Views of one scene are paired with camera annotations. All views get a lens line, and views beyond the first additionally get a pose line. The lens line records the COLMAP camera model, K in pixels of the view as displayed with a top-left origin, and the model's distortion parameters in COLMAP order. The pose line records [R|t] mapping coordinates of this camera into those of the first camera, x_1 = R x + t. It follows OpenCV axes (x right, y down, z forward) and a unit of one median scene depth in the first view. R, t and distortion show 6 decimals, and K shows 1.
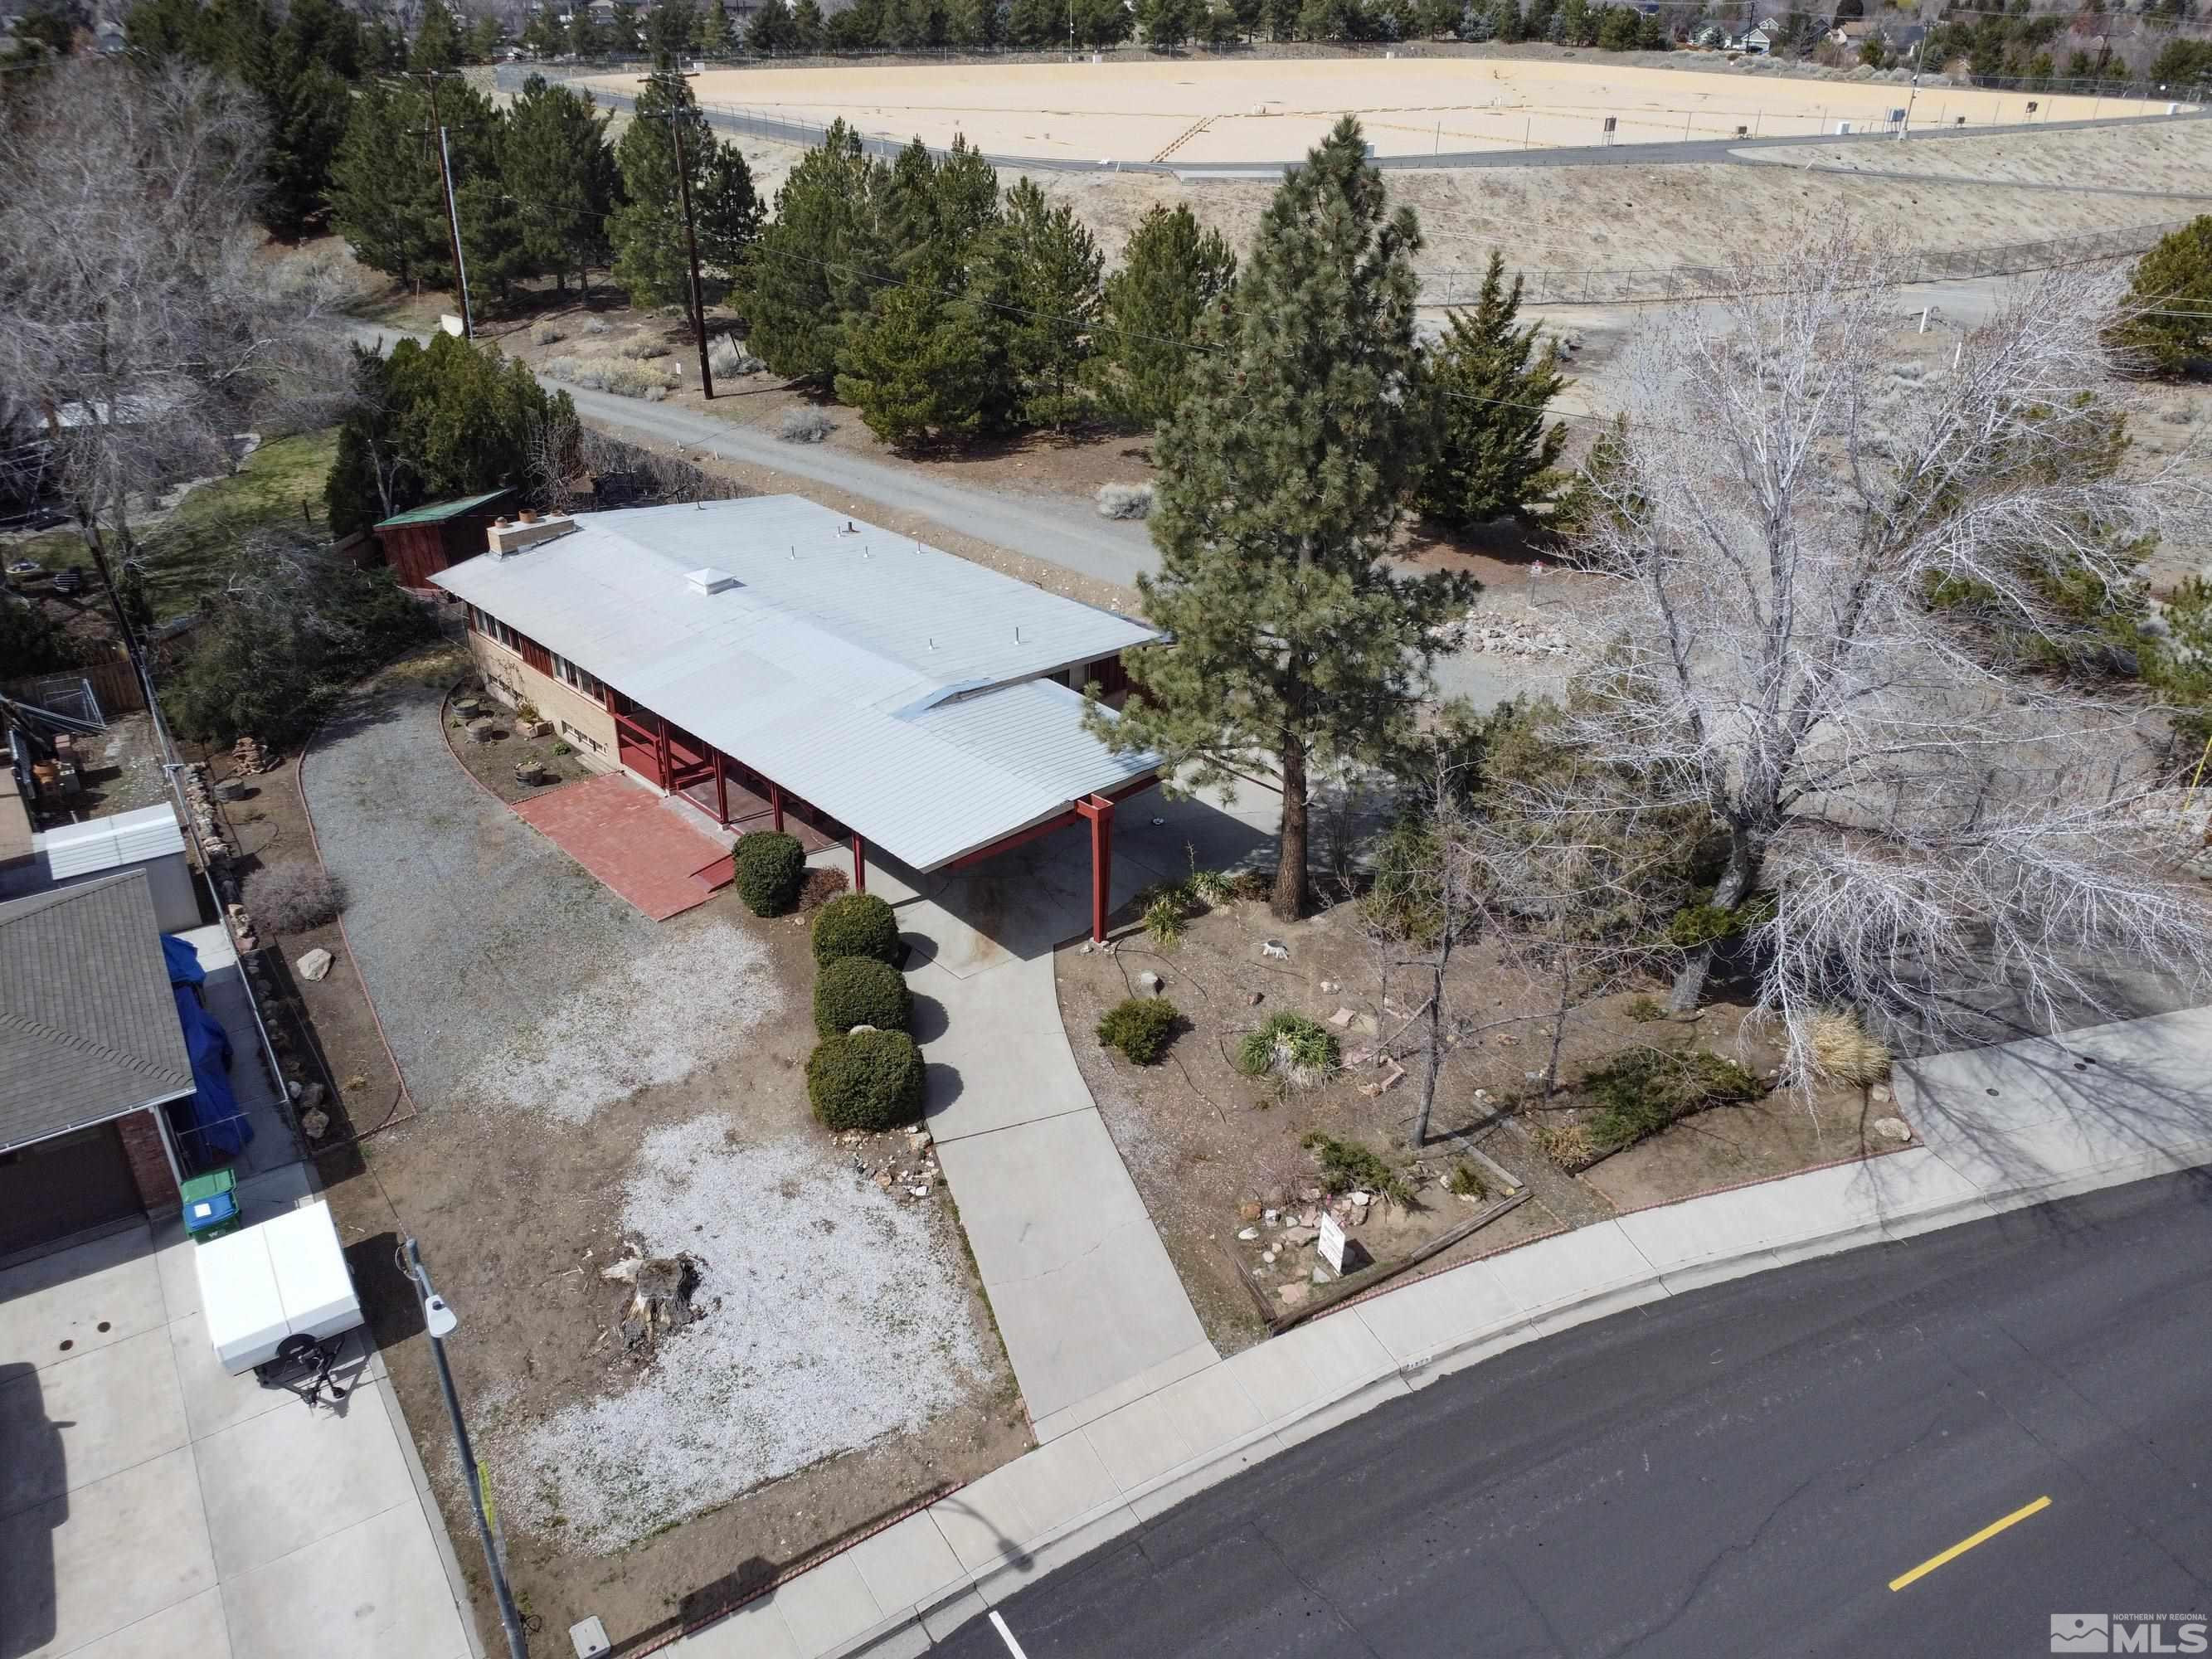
lens RADIAL K [[1619.4, 0, 1080.5], [0, 1619.4, 827.1], [0, 0, 1]] dist [-0.038984, -0.007486]
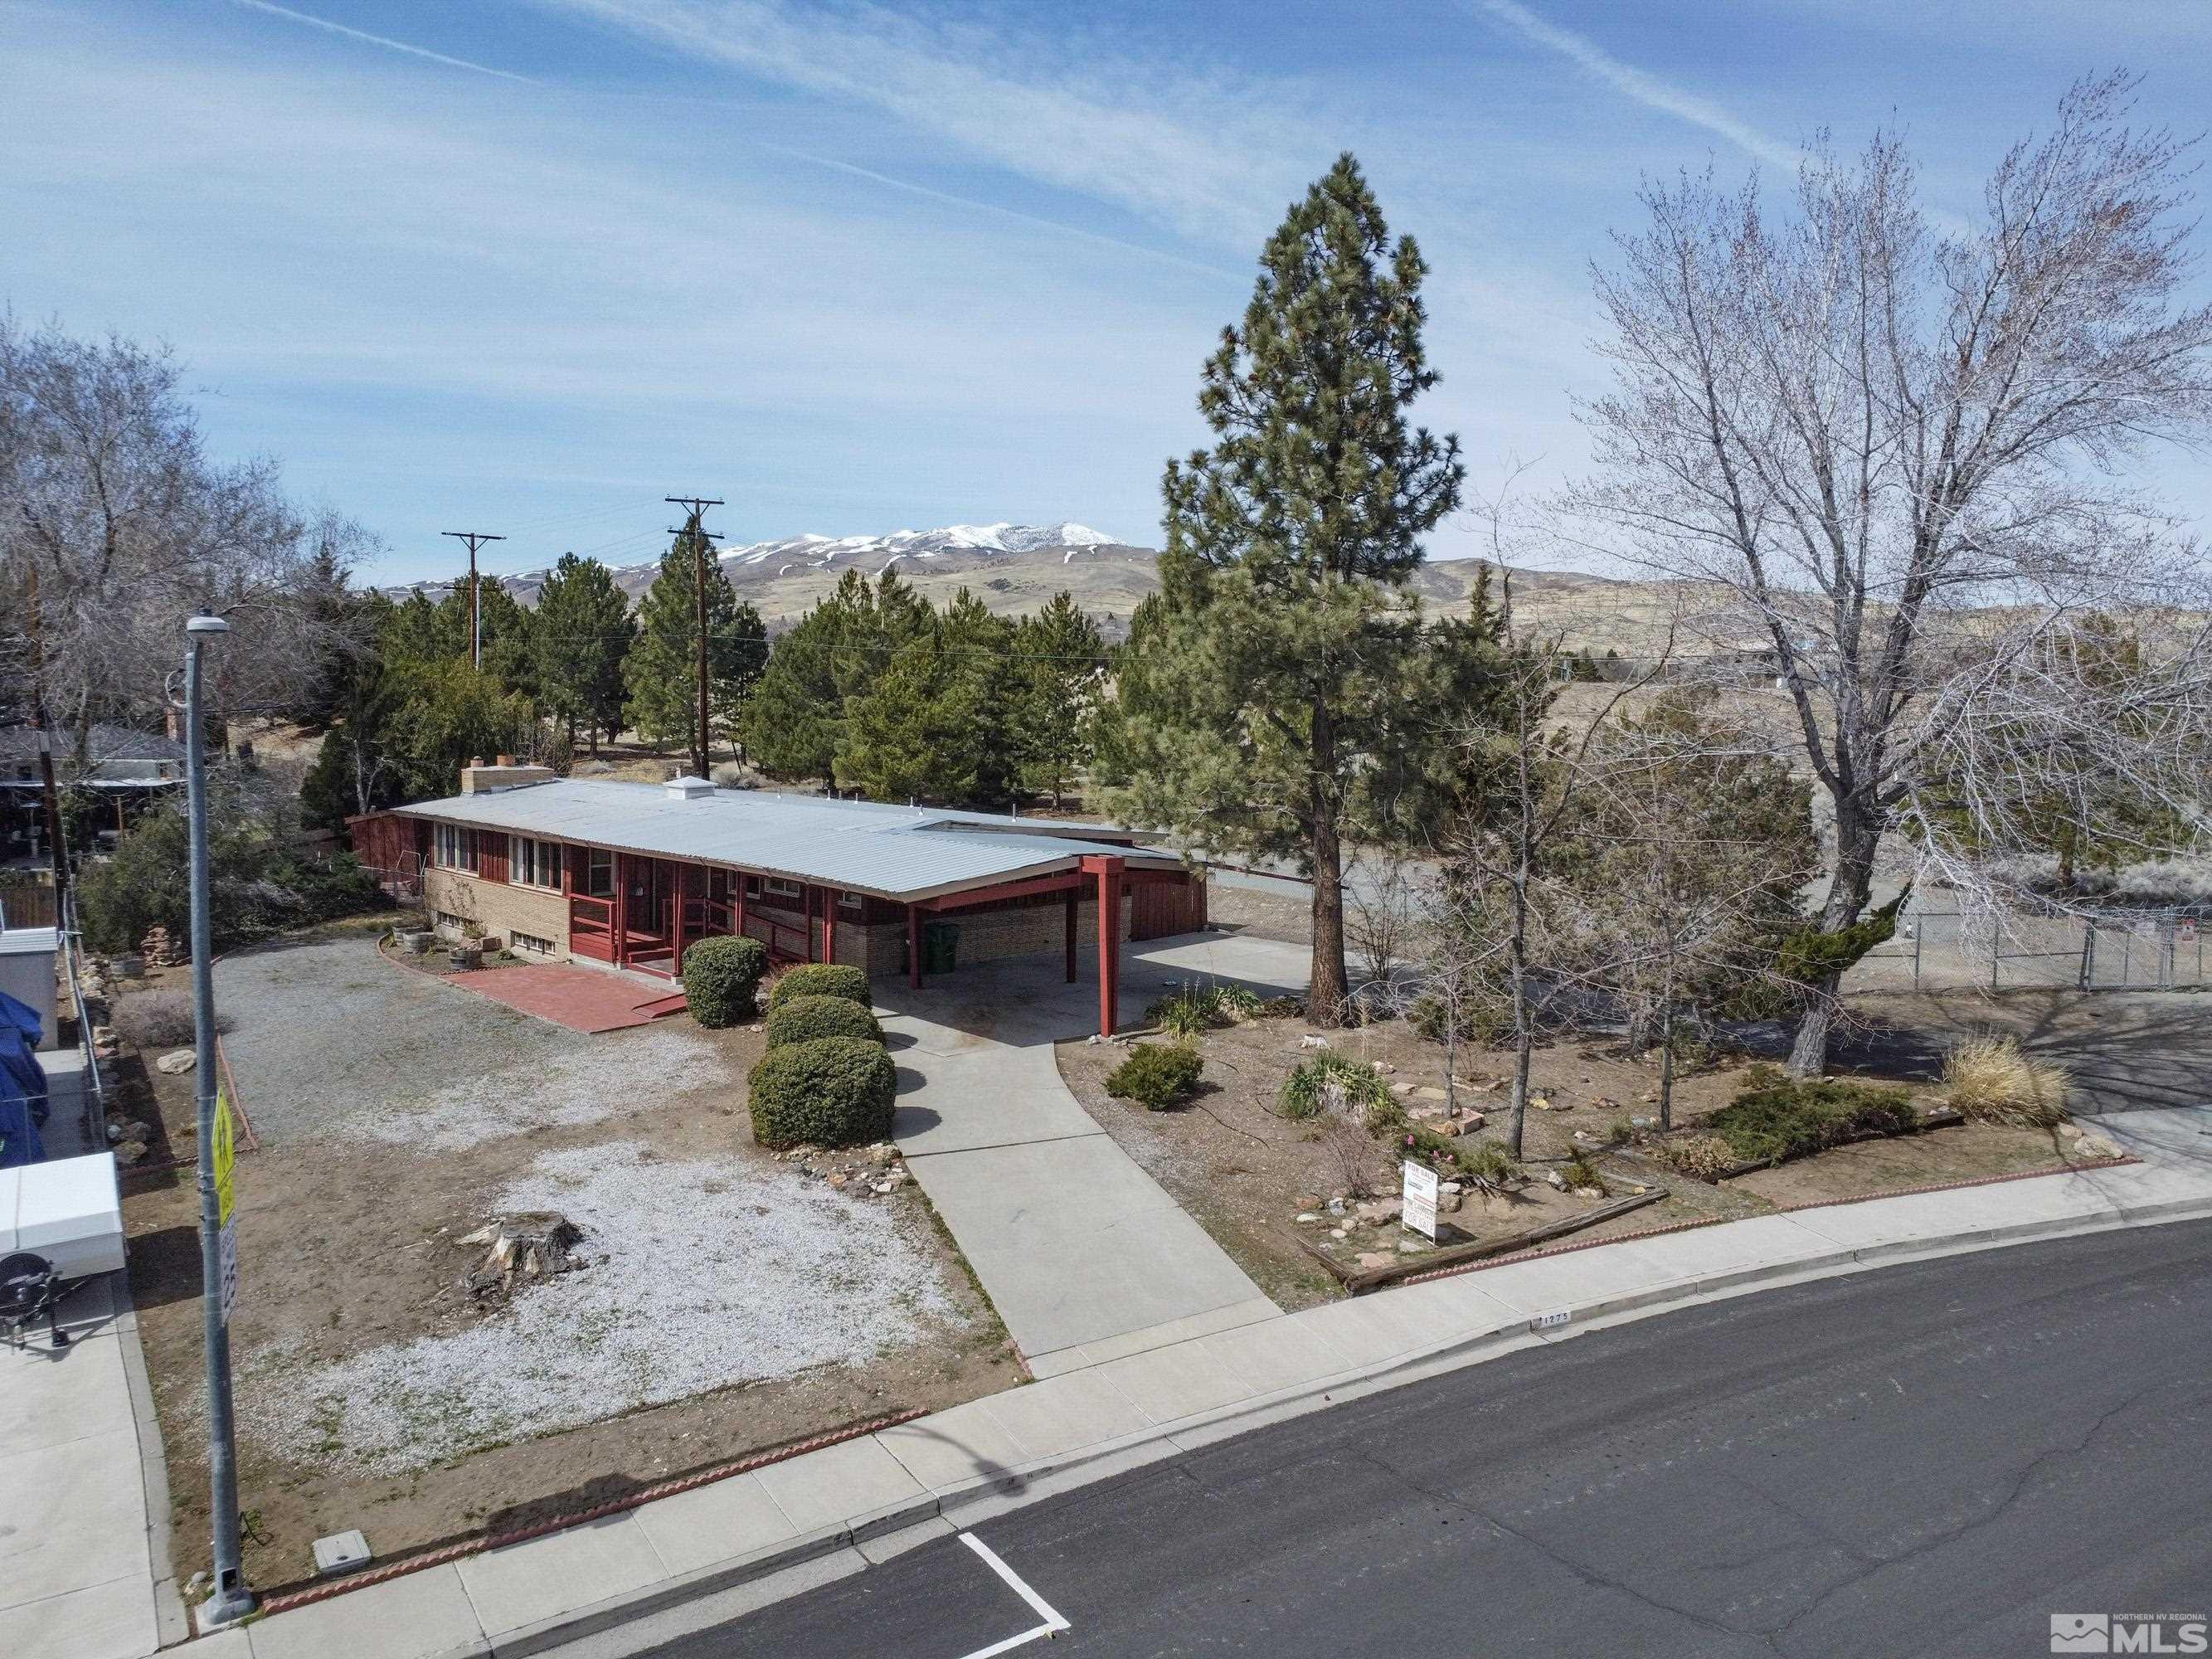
lens RADIAL K [[1619.4, 0, 1080.5], [0, 1619.4, 827.1], [0, 0, 1]] dist [-0.038984, -0.007486]
pose [[0.999956, 0.006570, 0.006679, -0.011282], [-0.003270, 0.912831, -0.408325, 0.412704], [-0.008780, 0.408286, 0.912812, 0.235208]]
